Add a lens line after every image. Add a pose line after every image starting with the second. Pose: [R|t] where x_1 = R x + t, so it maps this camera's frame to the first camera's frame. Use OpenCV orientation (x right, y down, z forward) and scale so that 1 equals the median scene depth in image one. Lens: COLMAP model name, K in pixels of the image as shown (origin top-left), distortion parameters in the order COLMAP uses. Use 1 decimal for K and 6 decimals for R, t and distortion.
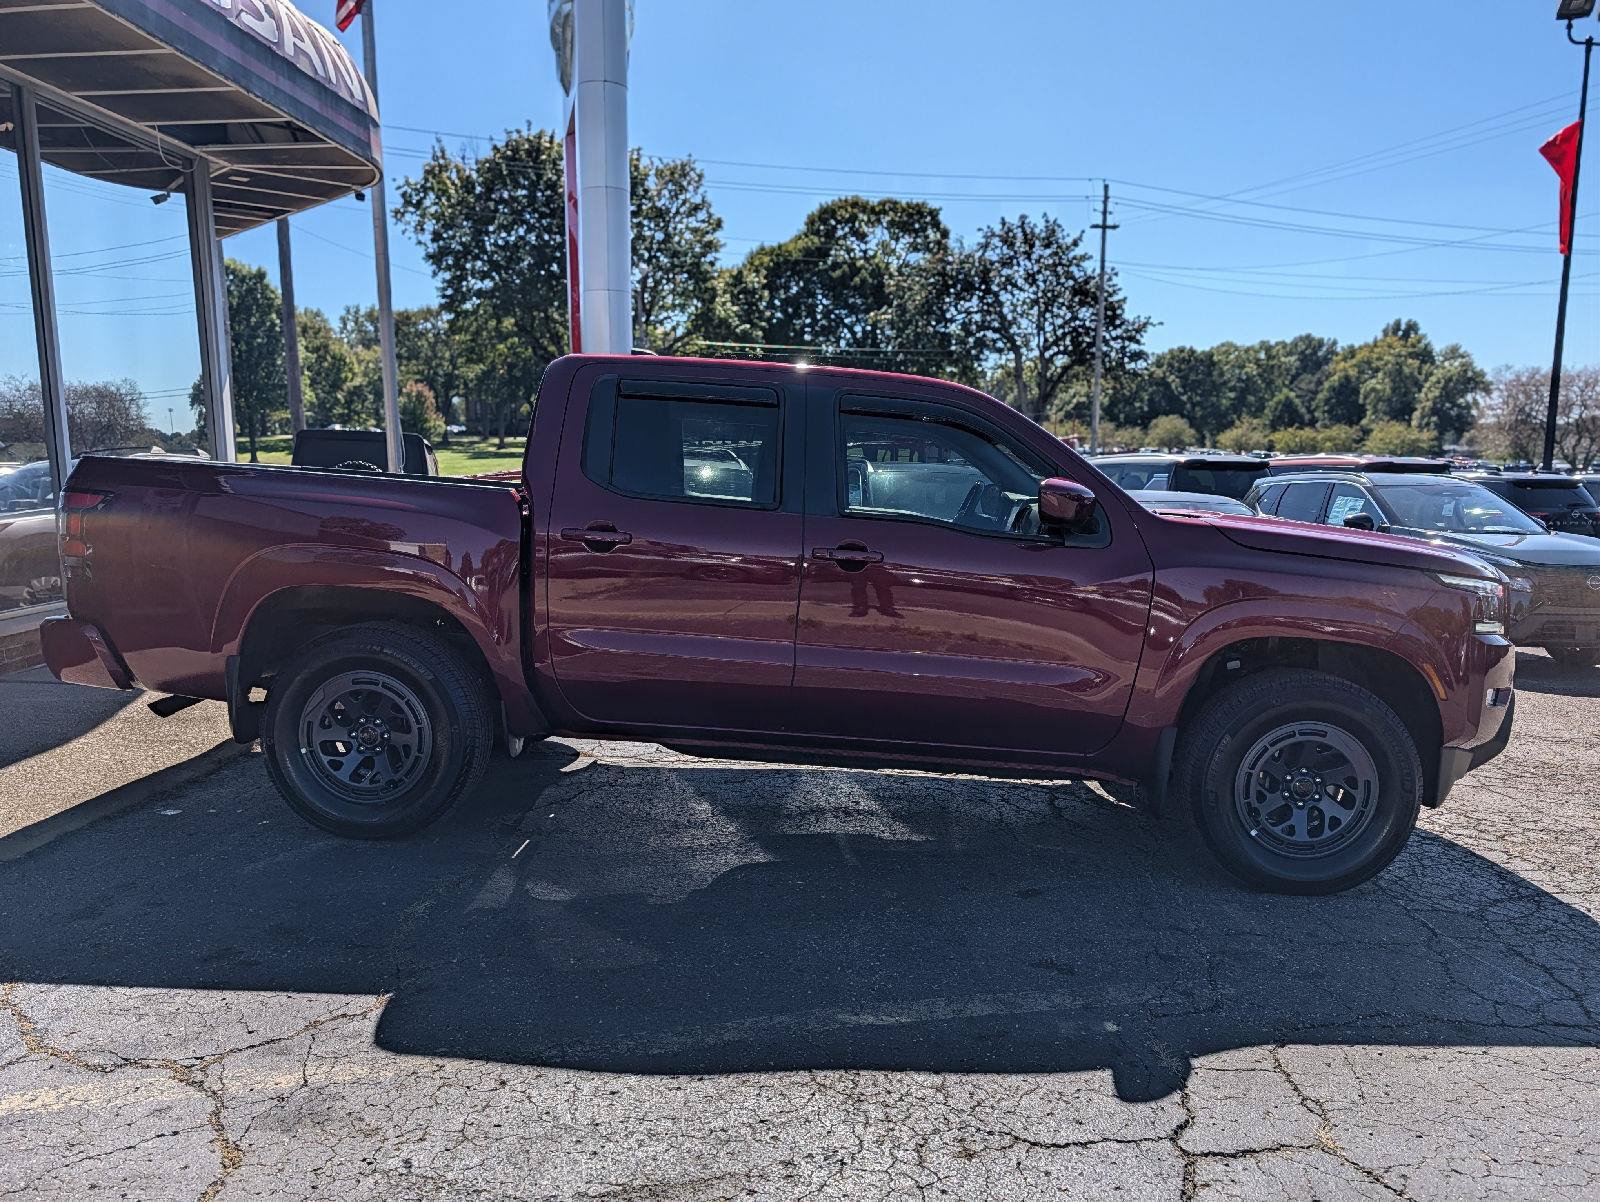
lens RADIAL K [[1149.6, 0, 807.2], [0, 1149.6, 625.9], [0, 0, 1]] dist [0.023417, -0.016601]
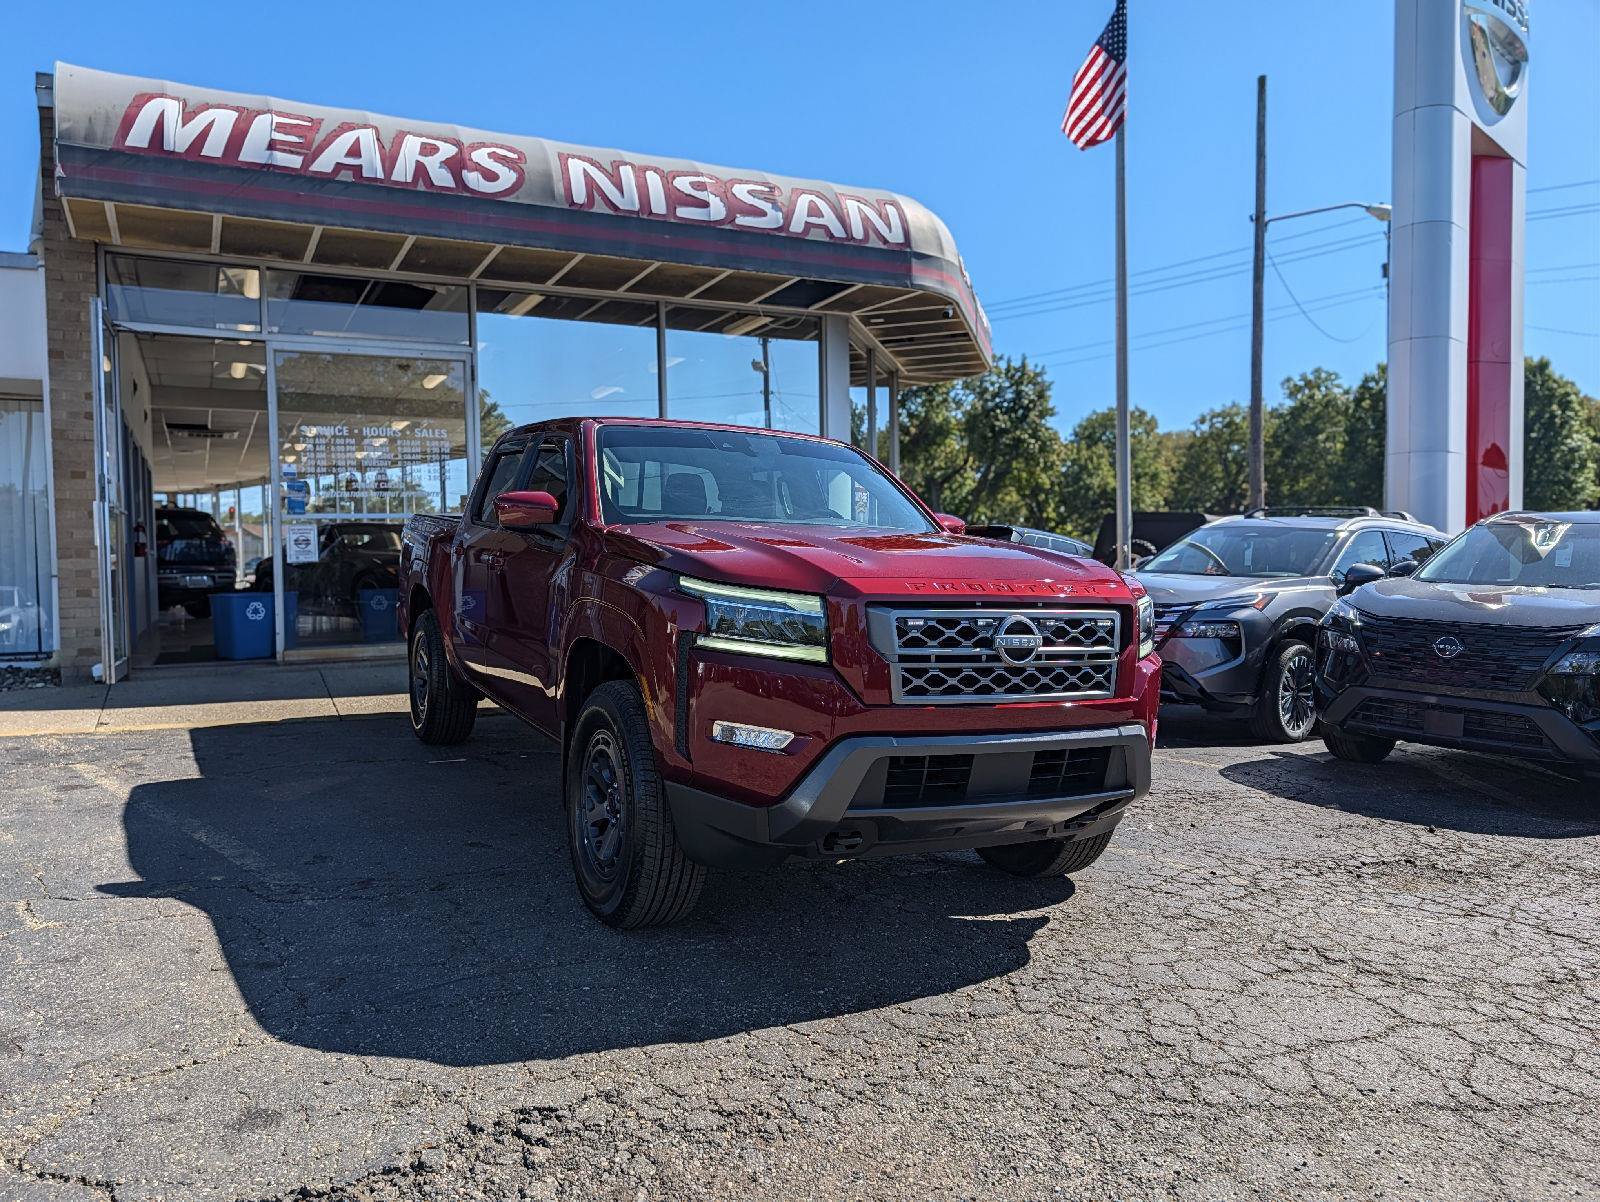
lens RADIAL K [[1153.2, 0, 769.3], [0, 1153.2, 614.6], [0, 0, 1]] dist [0.025996, -0.016196]
pose [[0.485728, 0.030816, -0.873567, 0.104657], [-0.118778, 0.992436, -0.031035, 0.000170], [0.866002, 0.118835, 0.485714, 0.051217]]
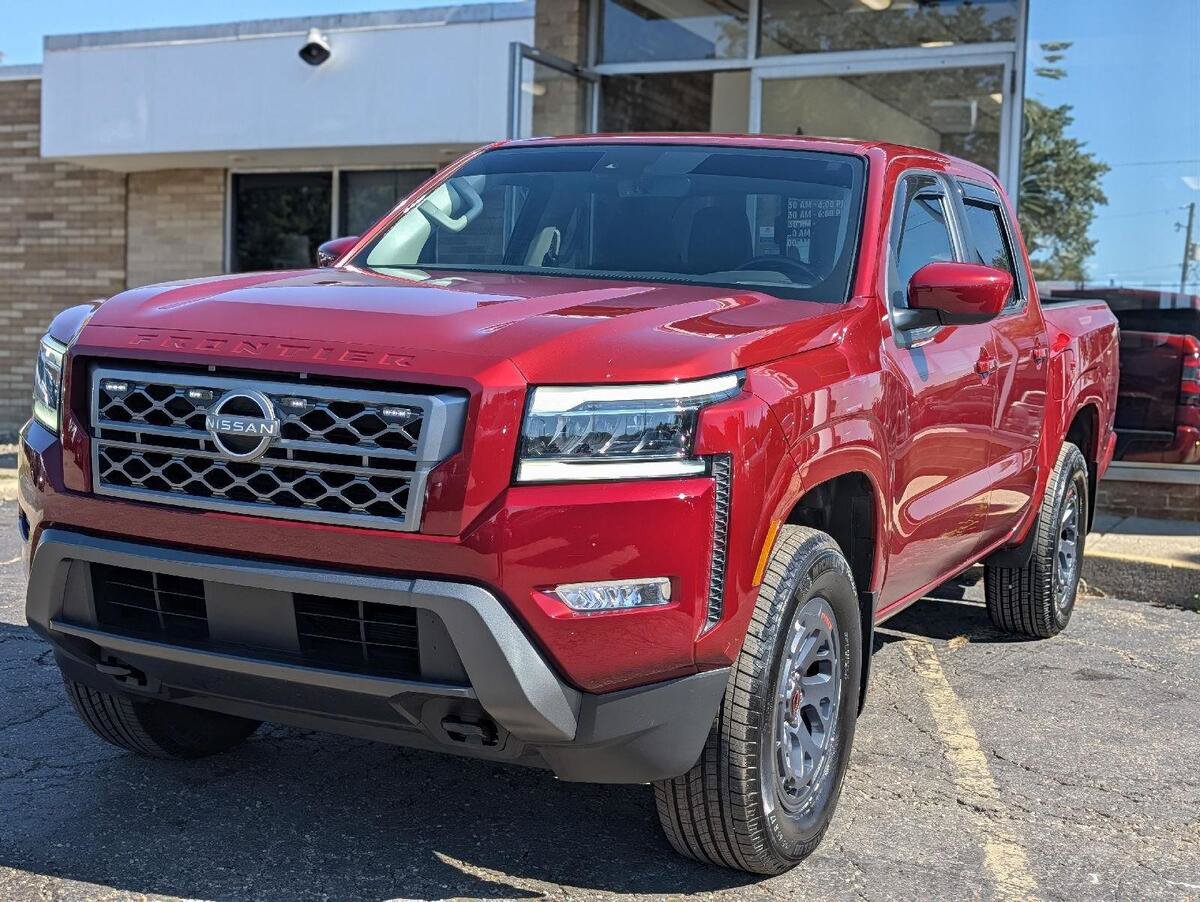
lens RADIAL K [[1745.9, 0, 603.8], [0, 1745.9, 453.4], [0, 0, 1]] dist [0.071724, 0.000000]
pose [[-0.374465, 0.027475, -0.926834, 0.113125], [-0.175307, 0.979436, 0.099863, -0.010480], [0.910518, 0.199876, -0.361948, 0.134525]]
